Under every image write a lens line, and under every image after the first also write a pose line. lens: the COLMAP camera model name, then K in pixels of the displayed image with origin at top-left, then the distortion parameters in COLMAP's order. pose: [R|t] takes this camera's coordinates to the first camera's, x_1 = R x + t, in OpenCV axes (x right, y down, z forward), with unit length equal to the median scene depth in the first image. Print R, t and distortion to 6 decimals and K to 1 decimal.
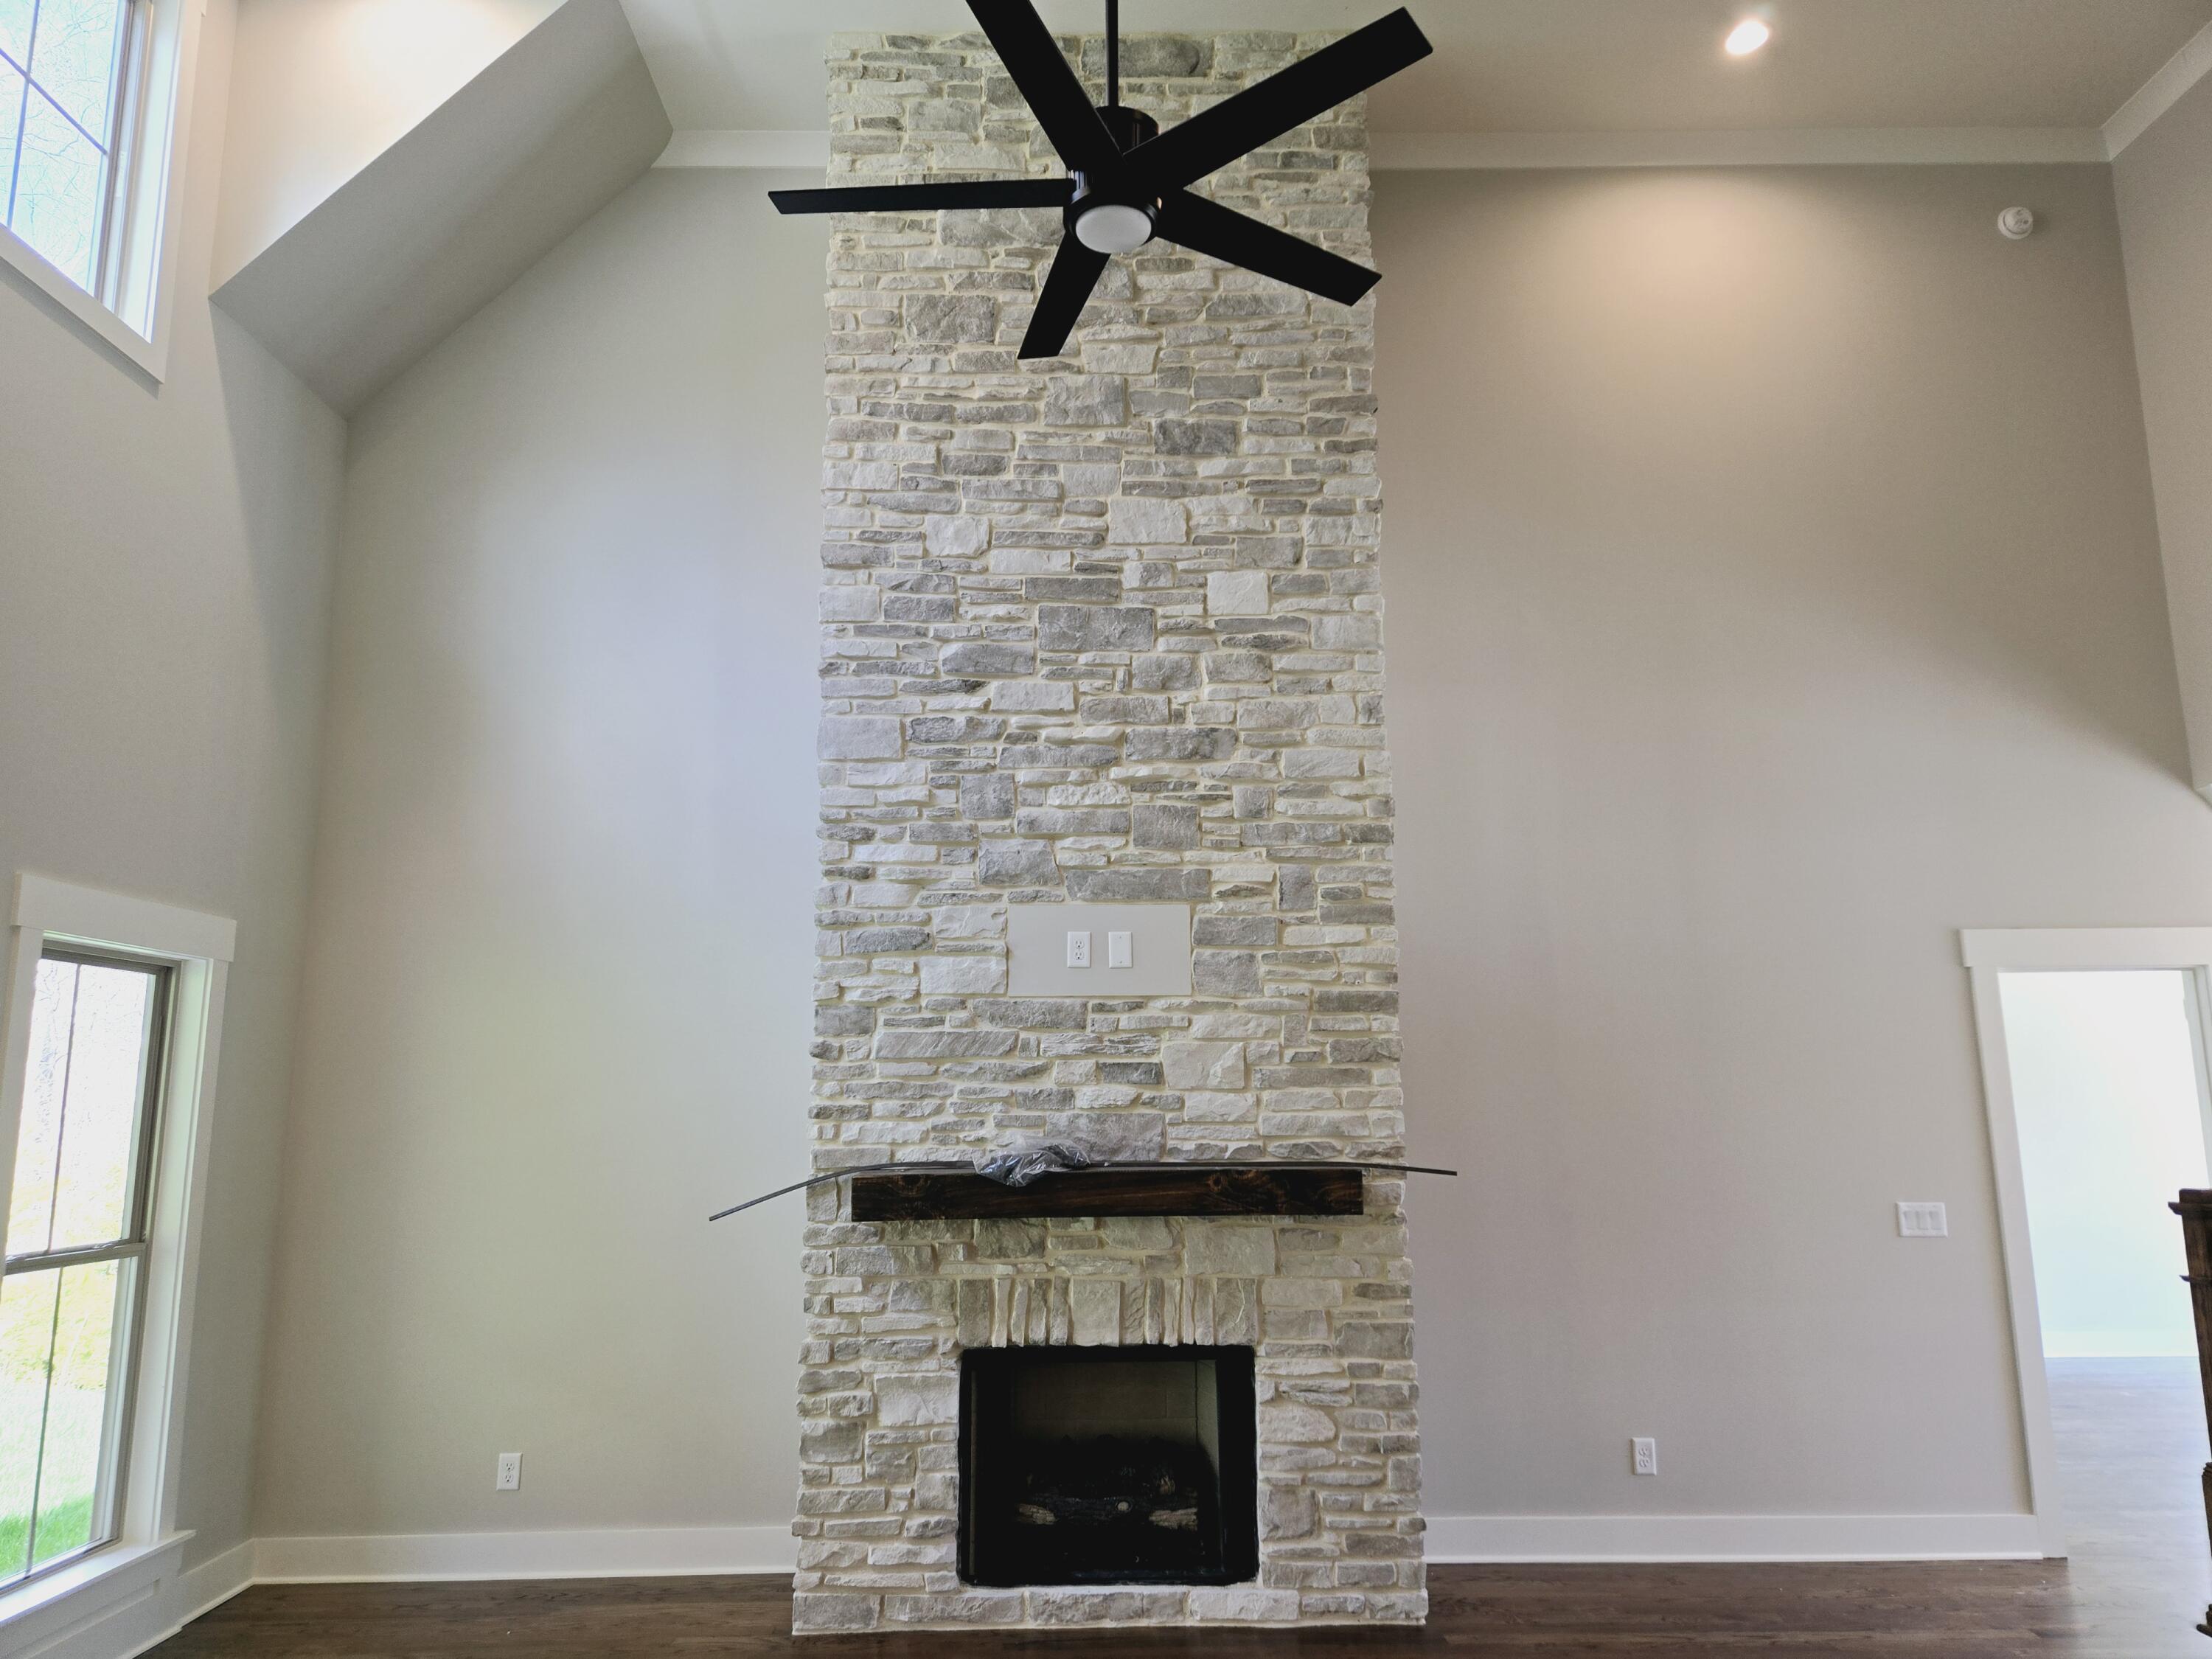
lens RADIAL K [[1480.3, 0, 1119.5], [0, 1480.3, 861.2], [0, 0, 1]] dist [0.097248, -0.082109]
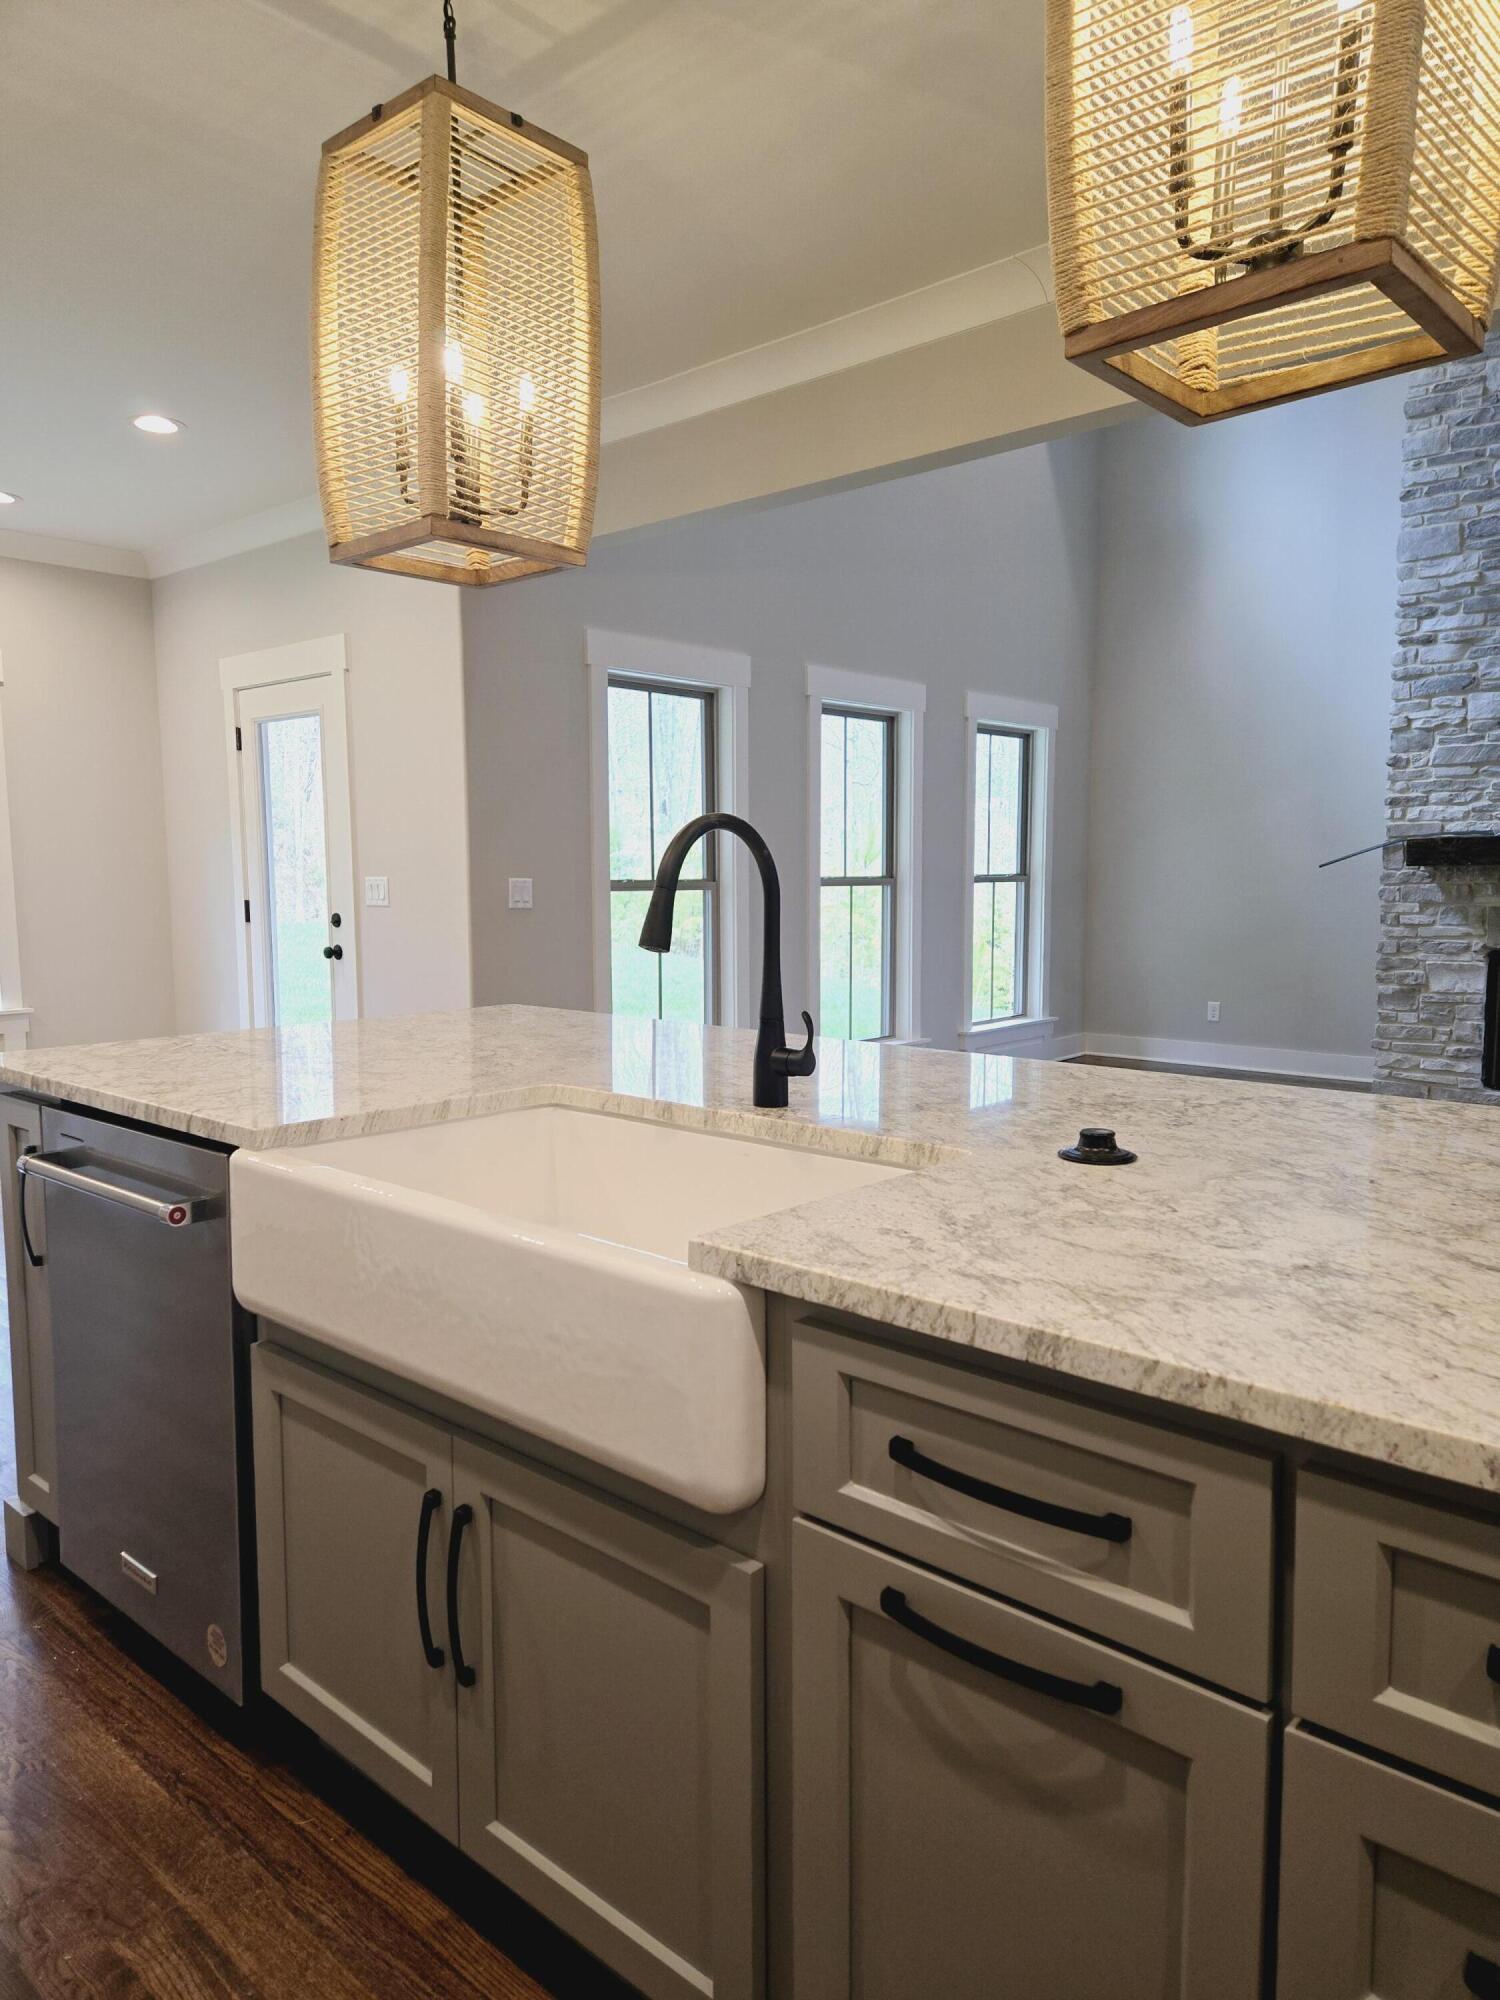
lens RADIAL K [[1338.5, 0, 761.6], [0, 1338.5, 1005.9], [0, 0, 1]] dist [0.097248, -0.082109]
pose [[0.747404, 0.072323, -0.660422, 0.262639], [0.109511, 0.967048, 0.229836, -0.025137], [0.655283, -0.244104, 0.714855, -0.506182]]
